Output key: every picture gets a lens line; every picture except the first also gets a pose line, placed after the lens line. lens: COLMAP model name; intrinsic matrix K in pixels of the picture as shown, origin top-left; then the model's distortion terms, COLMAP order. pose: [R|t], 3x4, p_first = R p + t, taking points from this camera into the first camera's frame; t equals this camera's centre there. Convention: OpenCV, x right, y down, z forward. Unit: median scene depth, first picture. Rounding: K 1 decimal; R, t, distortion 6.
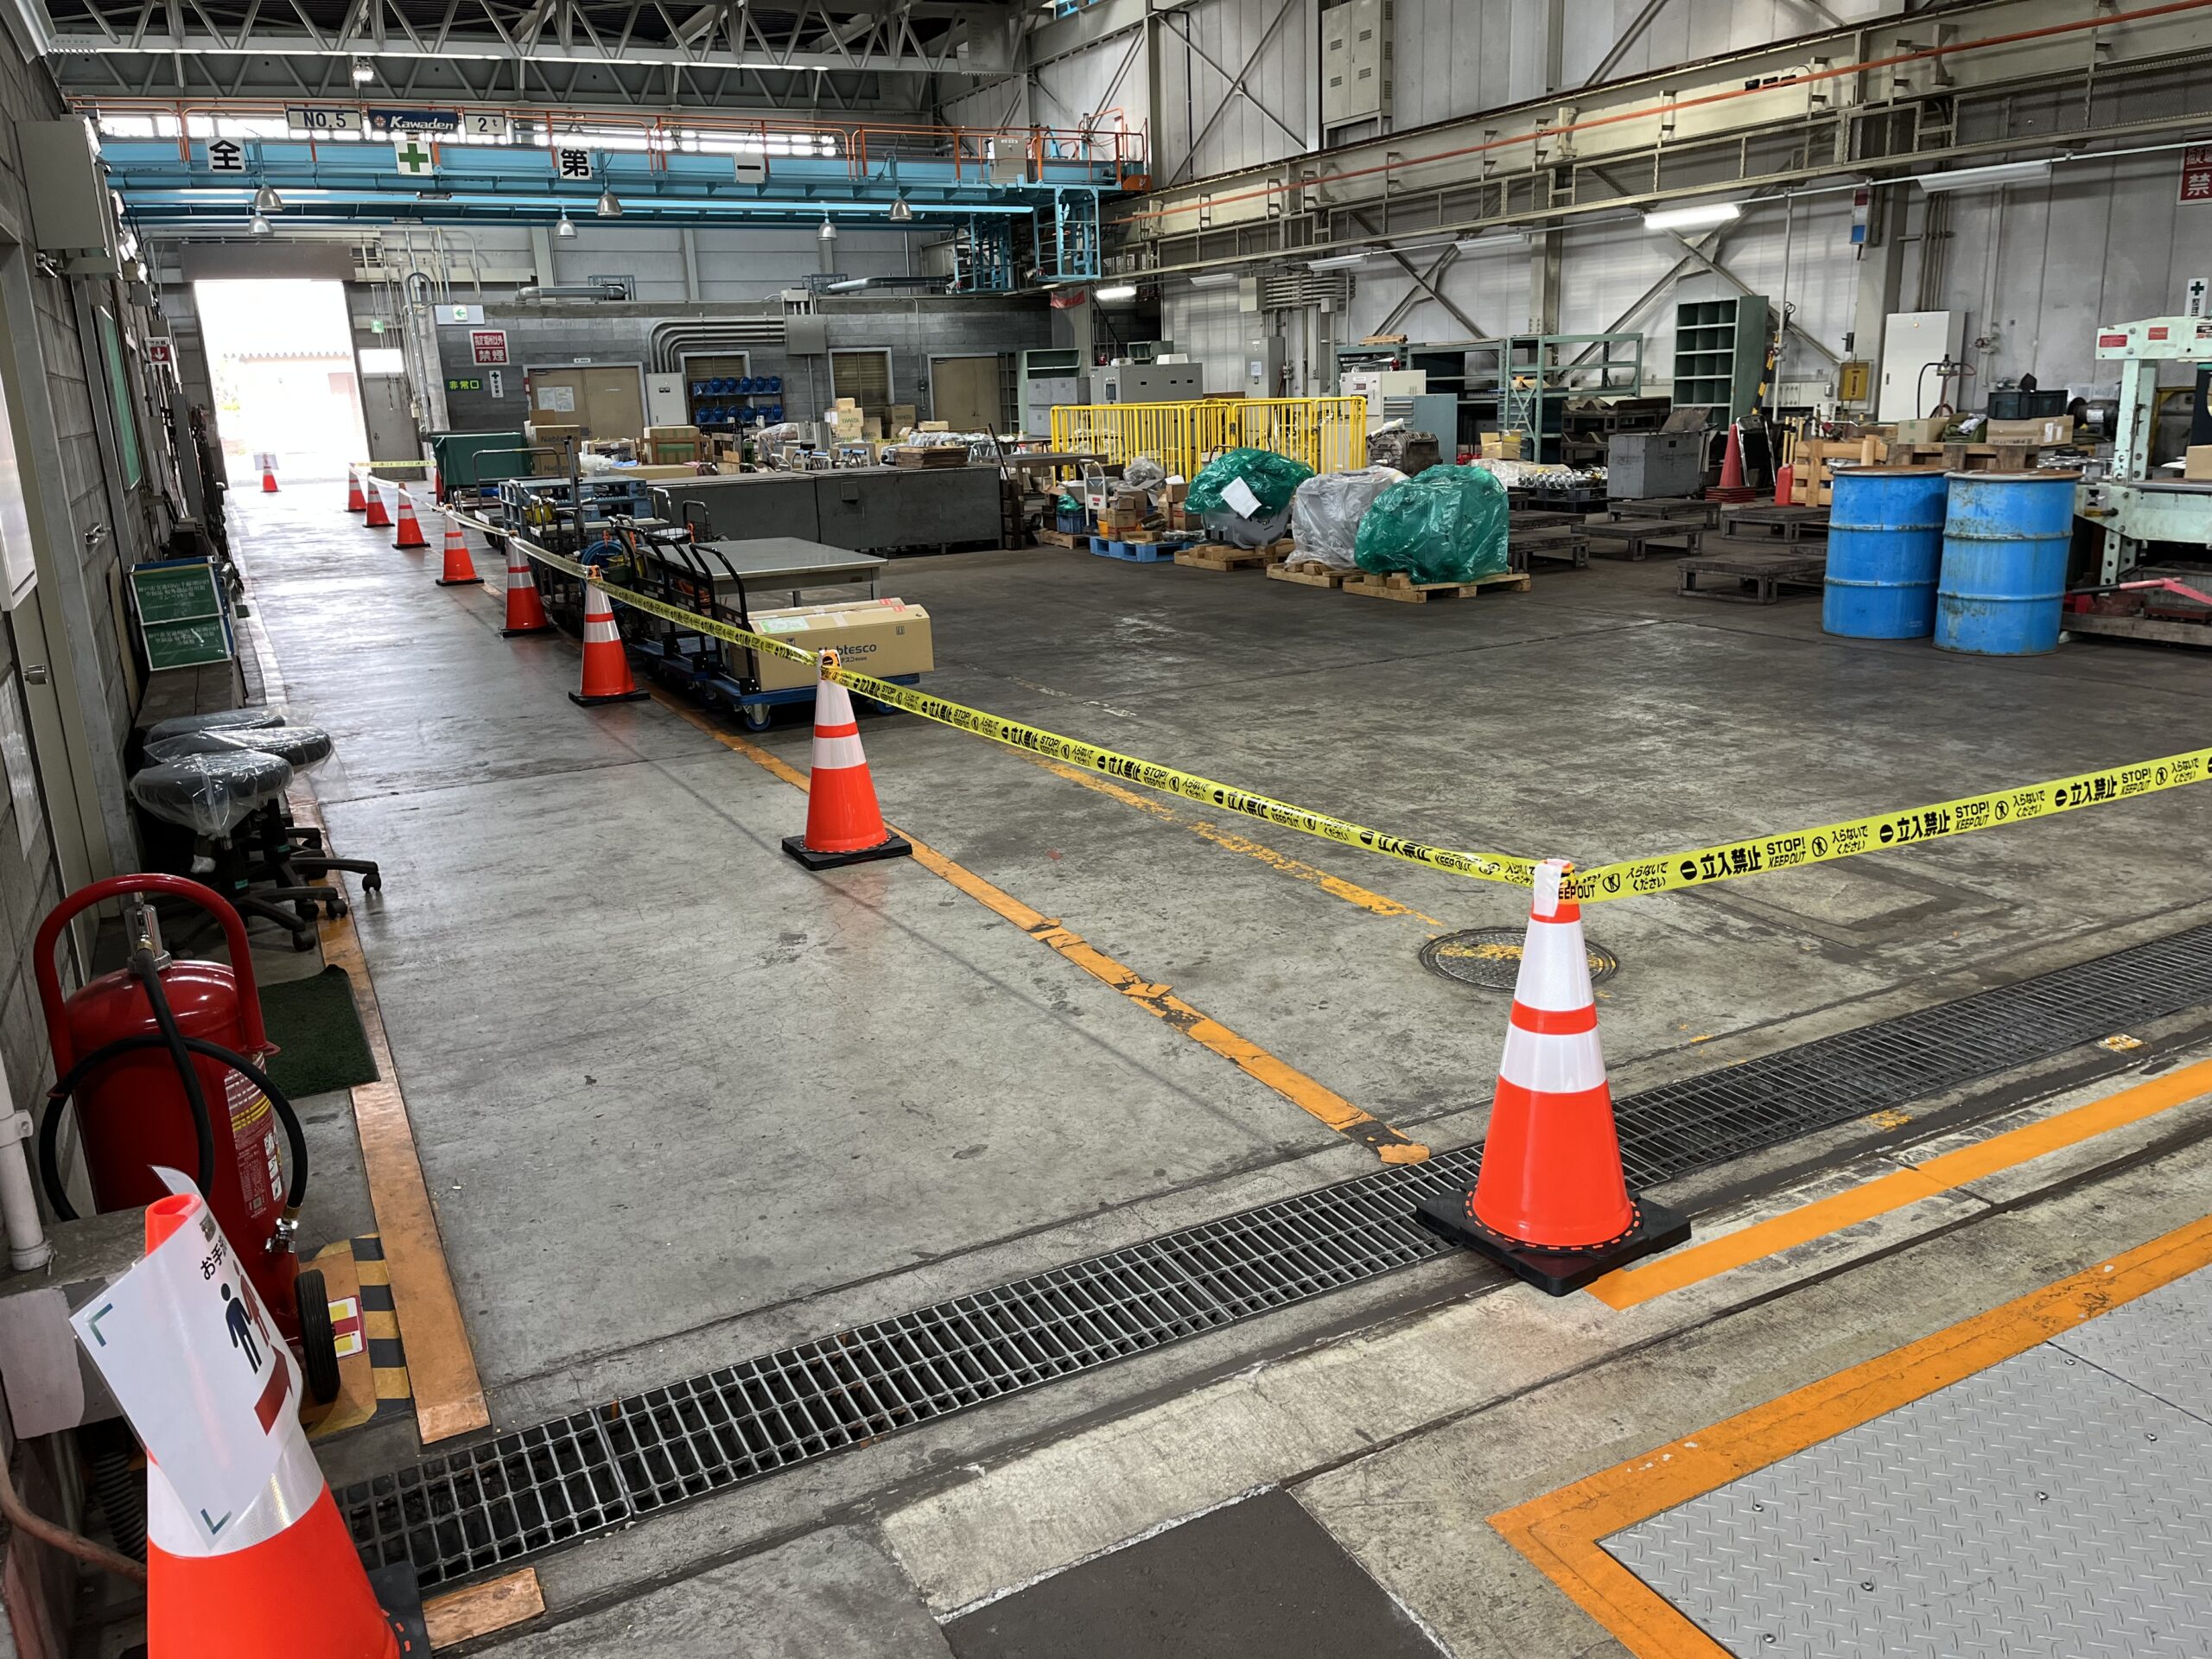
lens RADIAL K [[1673.3, 0, 1106.0], [0, 1673.3, 829.5], [0, 0, 1]] dist [0.124207, -0.178566]
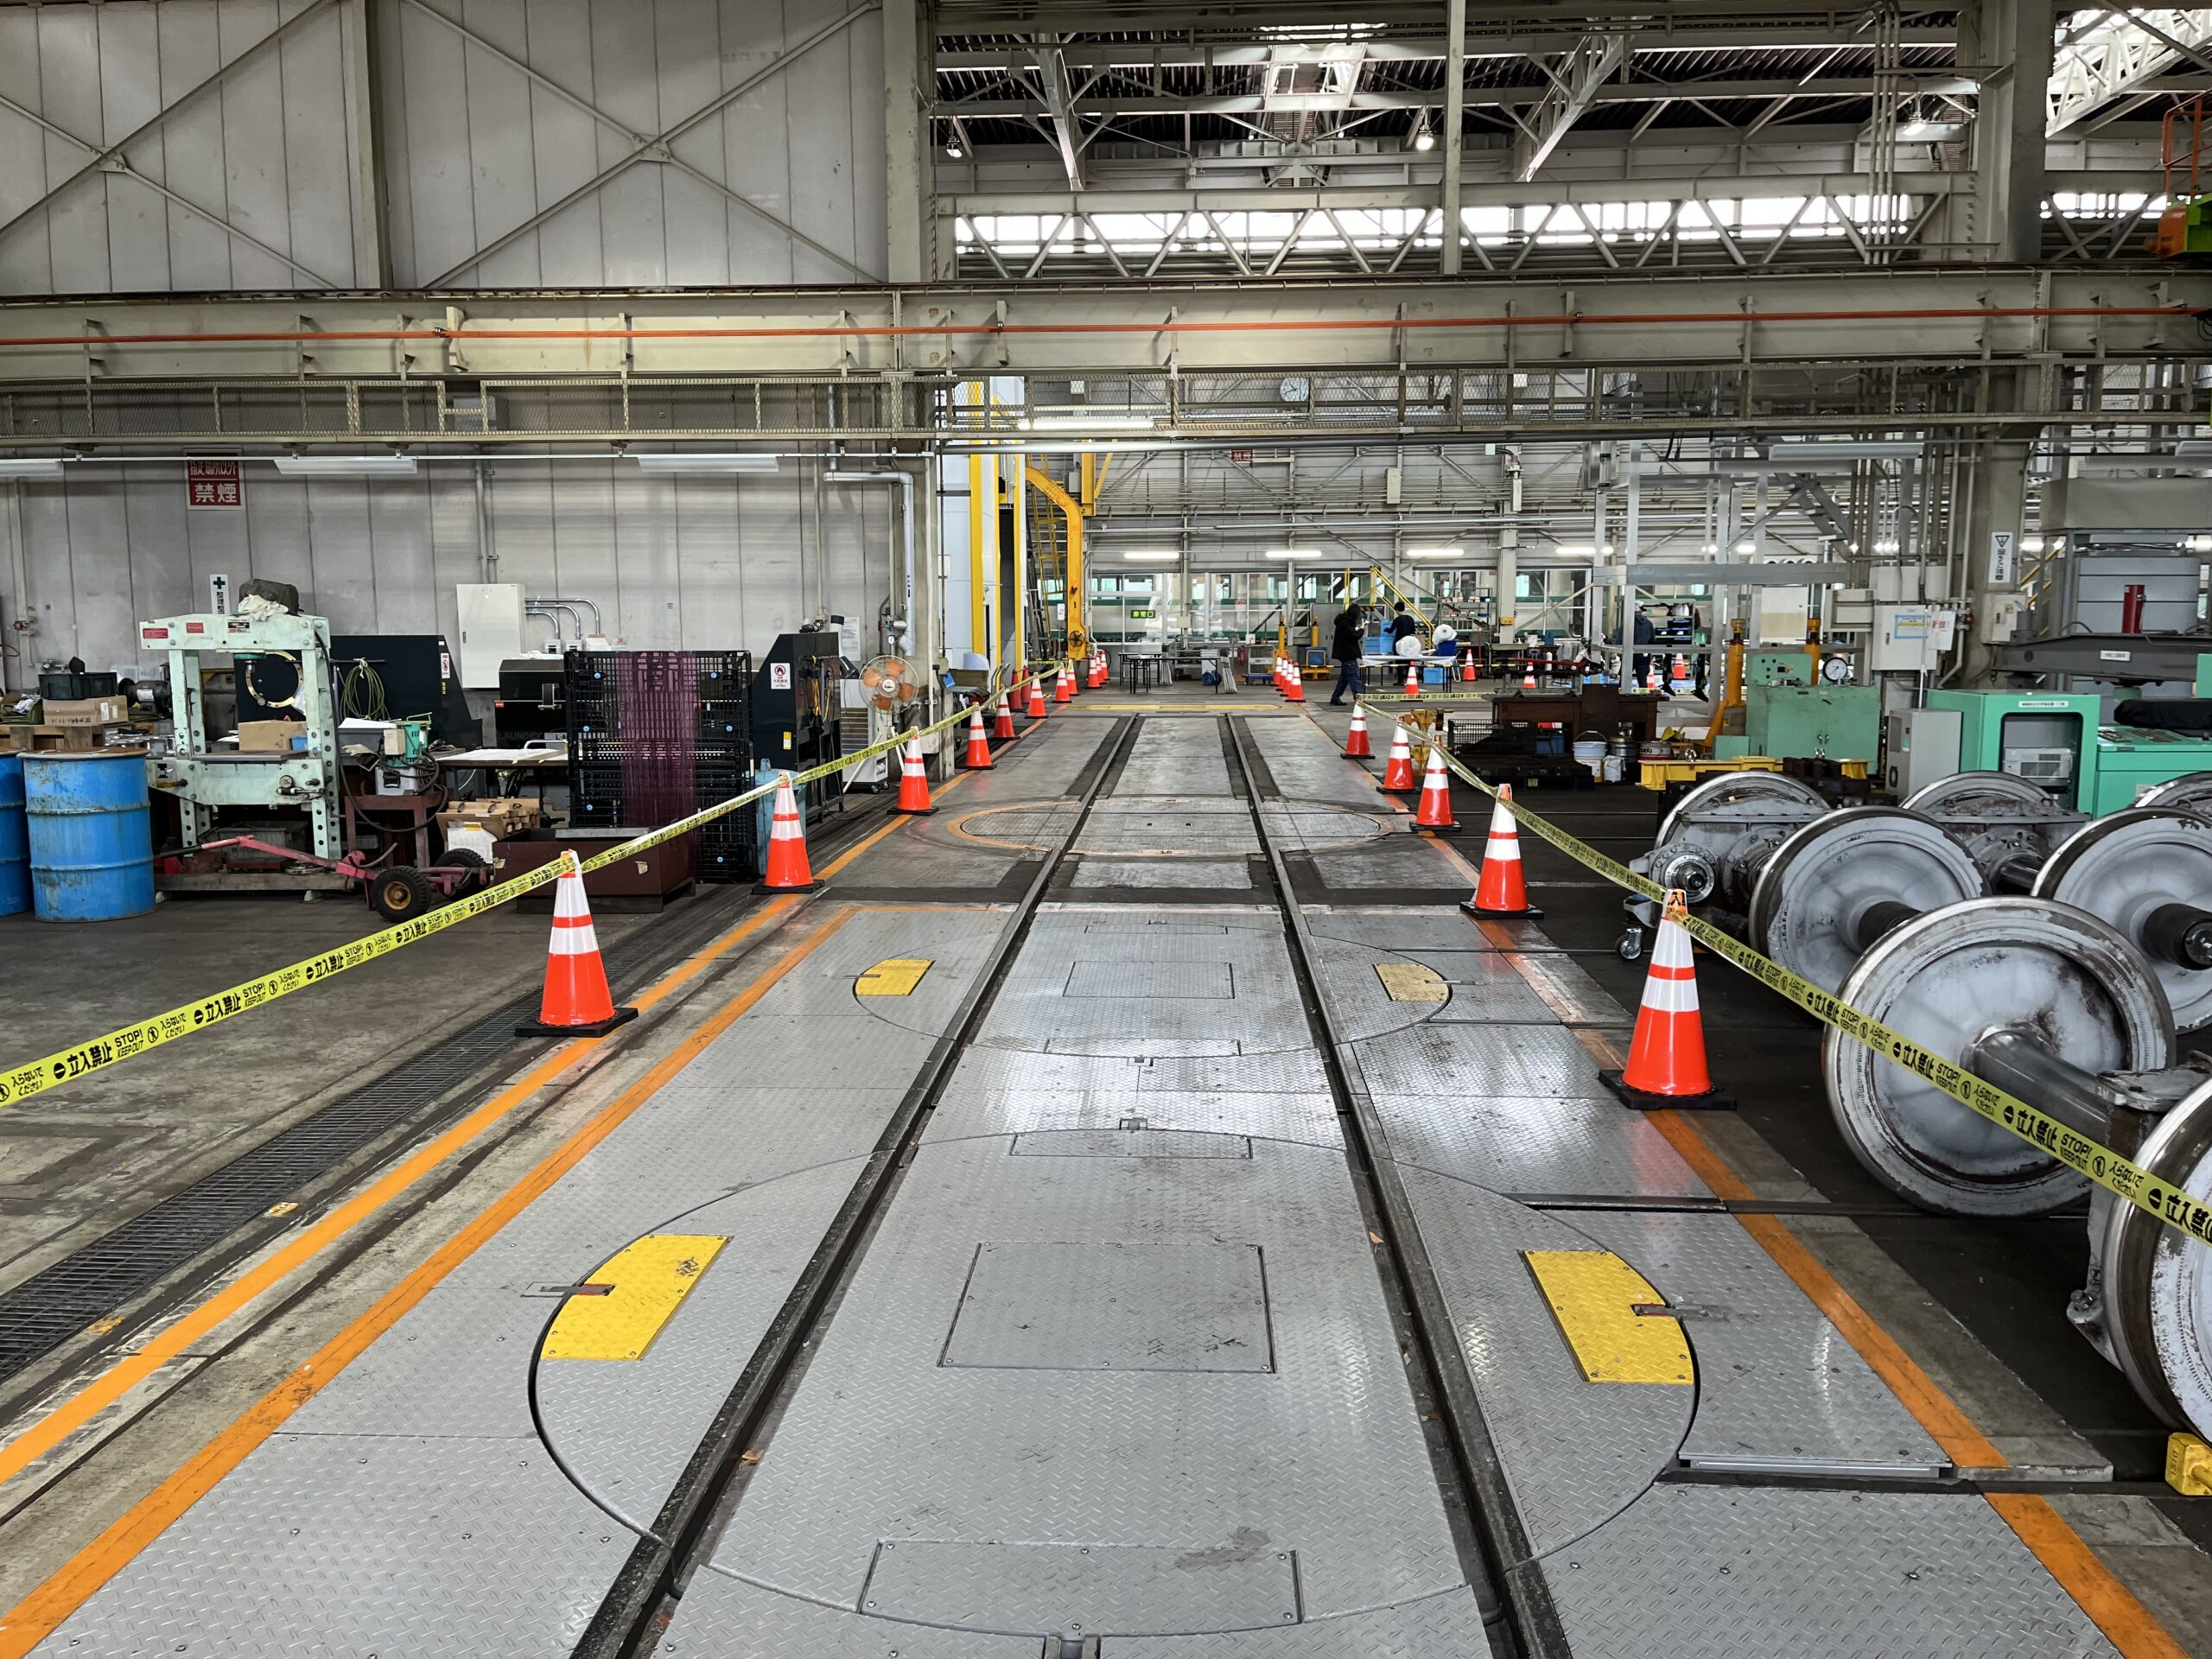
lens RADIAL K [[1673.3, 0, 1106.0], [0, 1673.3, 829.5], [0, 0, 1]] dist [0.124207, -0.178566]
pose [[0.517629, -0.075117, 0.852301, -0.093389], [0.206415, 0.977679, -0.039196, 0.022311], [-0.830333, 0.196217, 0.521581, -0.137785]]
